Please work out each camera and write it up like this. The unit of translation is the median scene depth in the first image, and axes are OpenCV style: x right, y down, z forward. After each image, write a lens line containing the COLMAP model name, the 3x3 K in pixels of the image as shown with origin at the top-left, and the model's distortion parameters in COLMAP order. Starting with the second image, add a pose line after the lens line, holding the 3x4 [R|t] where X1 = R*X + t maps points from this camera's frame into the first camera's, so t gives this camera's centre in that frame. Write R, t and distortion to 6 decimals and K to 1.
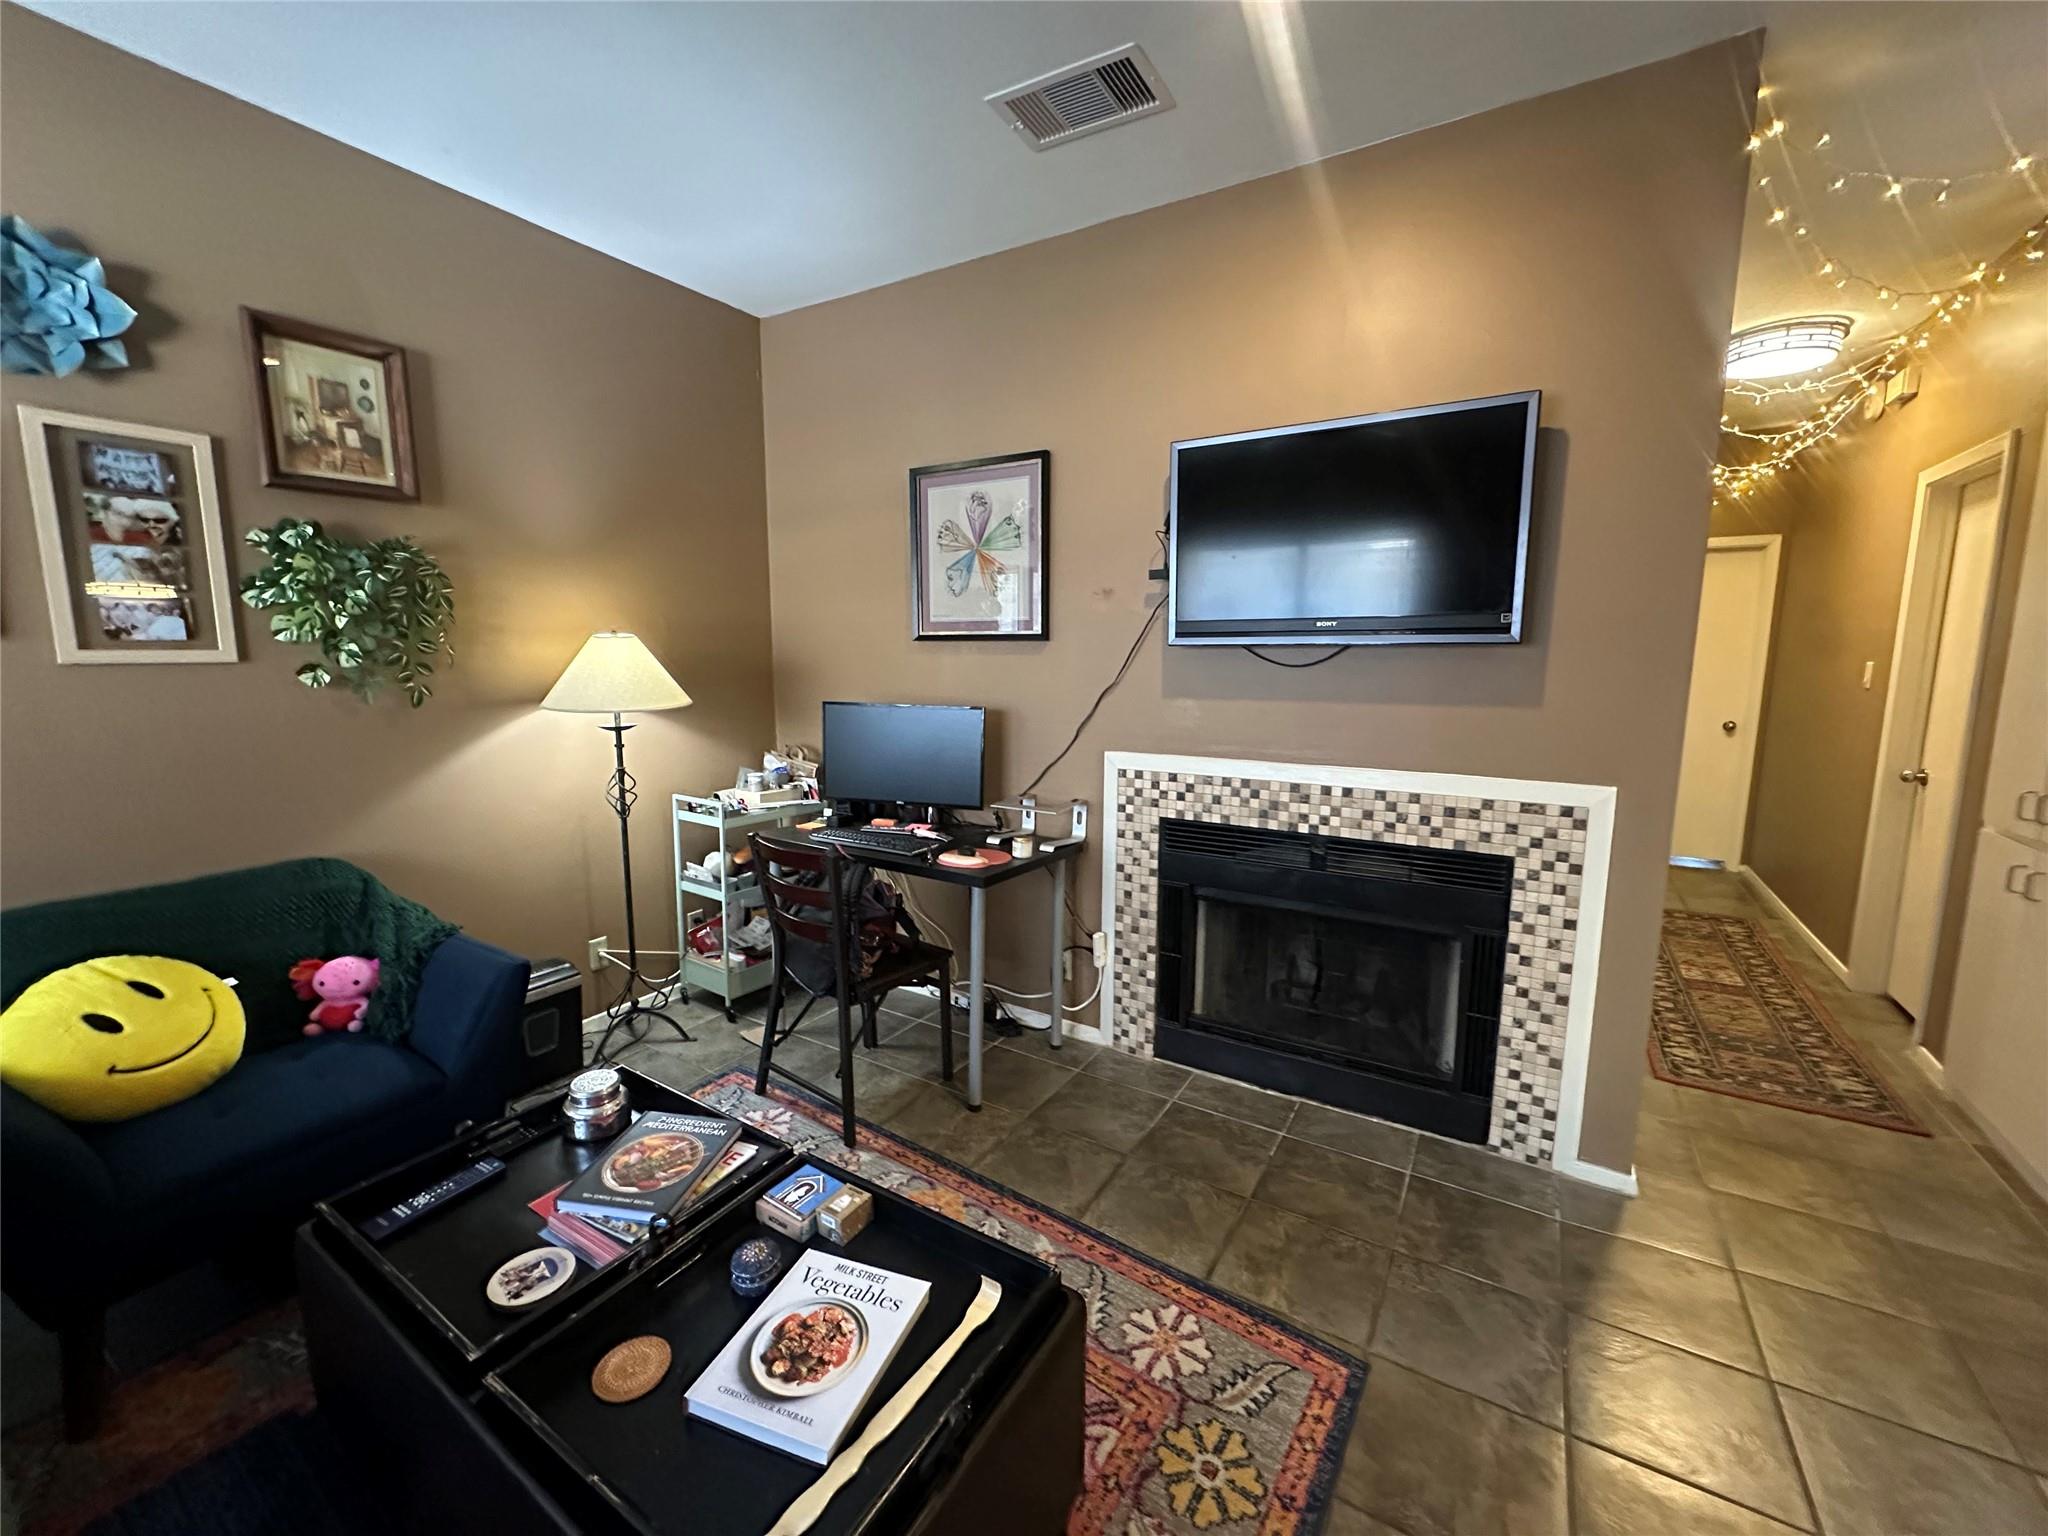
lens RADIAL K [[821.0, 0, 1022.8], [0, 821.0, 765.4], [0, 0, 1]] dist [-0.003311, 0.000857]
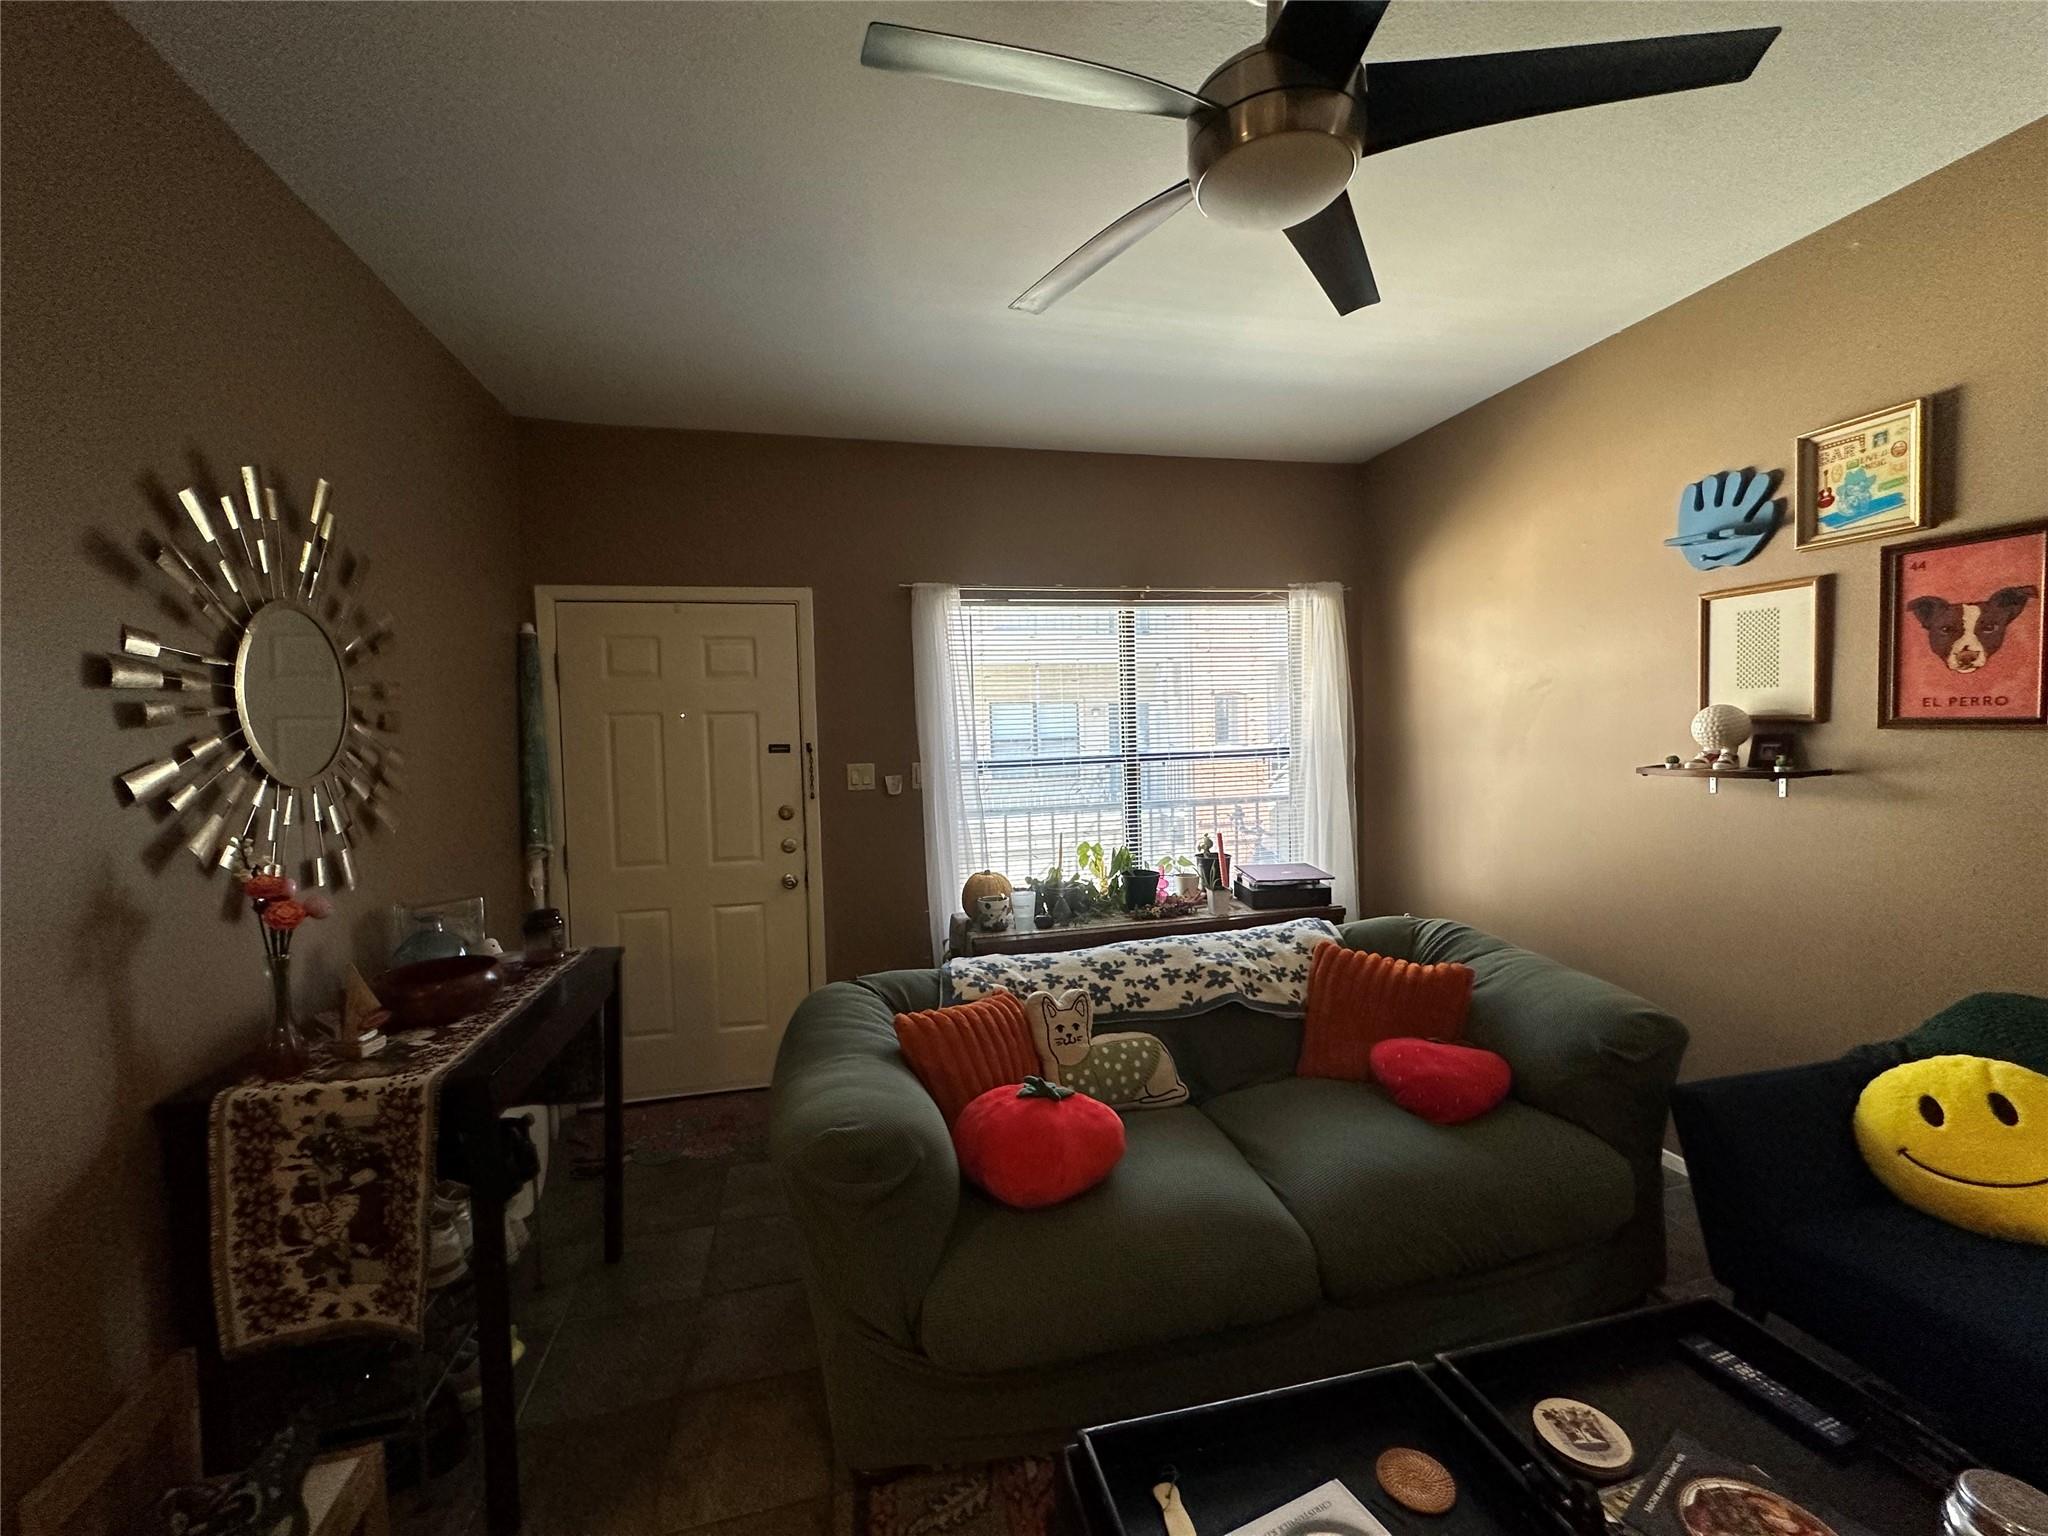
lens RADIAL K [[821.0, 0, 1020.7], [0, 821.0, 768.3], [0, 0, 1]] dist [-0.003311, 0.000857]
pose [[-0.701634, 0.048212, -0.710904, 0.337916], [-0.074866, 0.987198, 0.140840, -0.147947], [0.708593, 0.152041, -0.689042, 0.752675]]
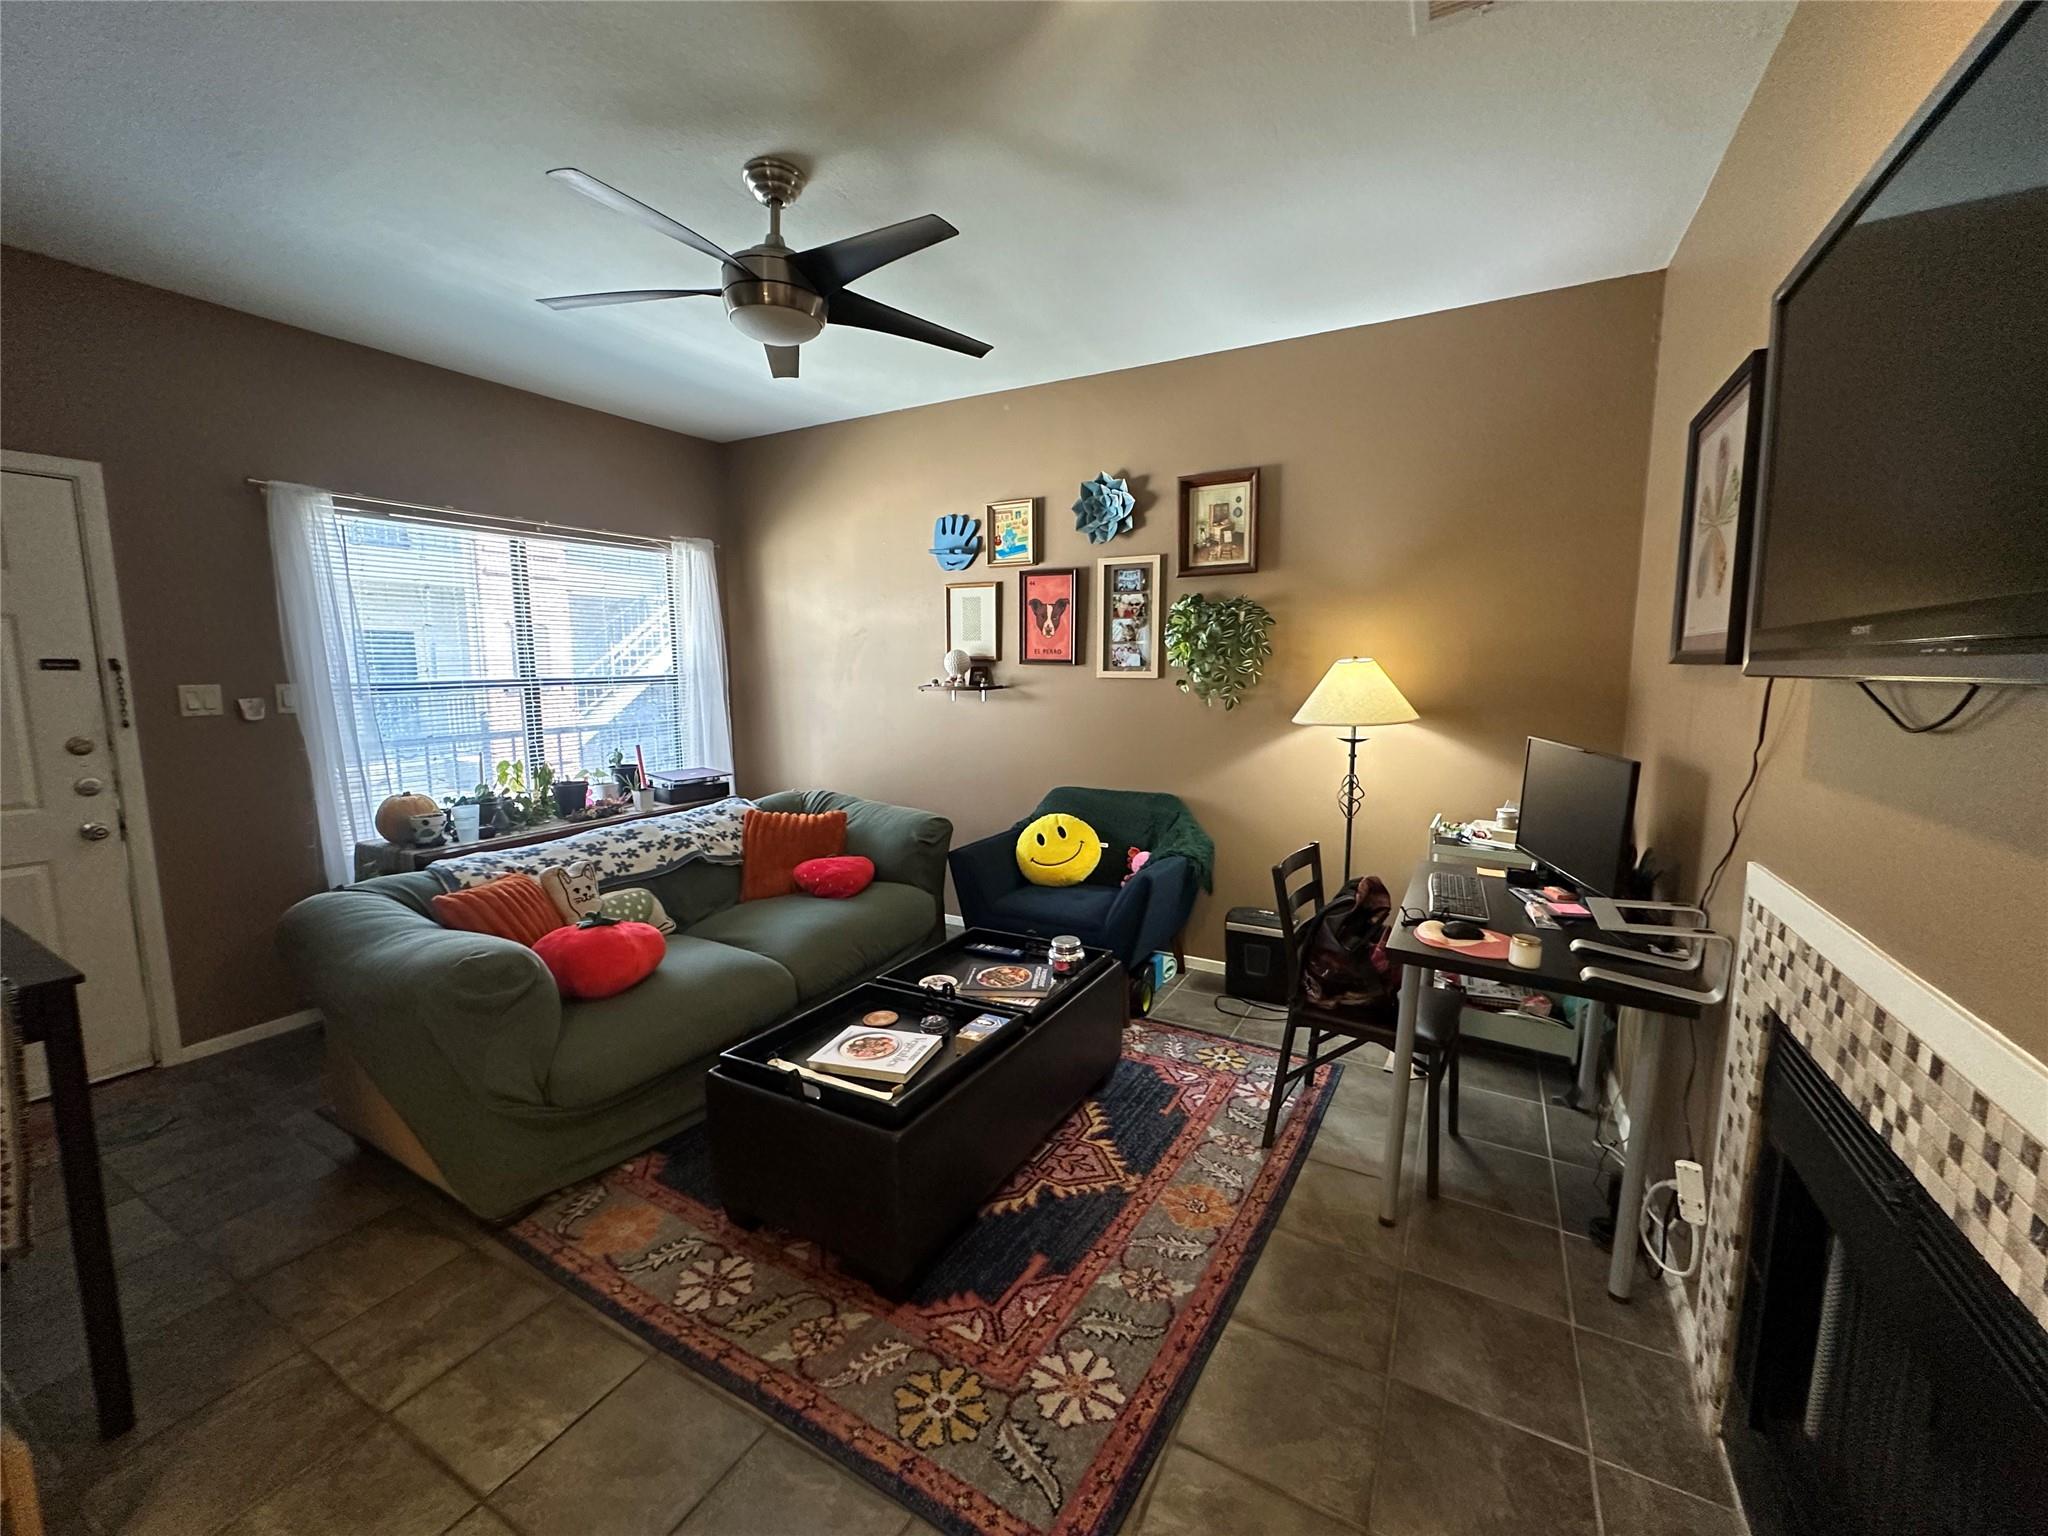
lens RADIAL K [[821.0, 0, 1026.4], [0, 821.0, 765.1], [0, 0, 1]] dist [-0.003311, 0.000857]
pose [[0.053542, 0.123476, -0.990902, 0.952863], [-0.138772, 0.983616, 0.115070, -0.120290], [0.988876, 0.131348, 0.069799, 0.703043]]
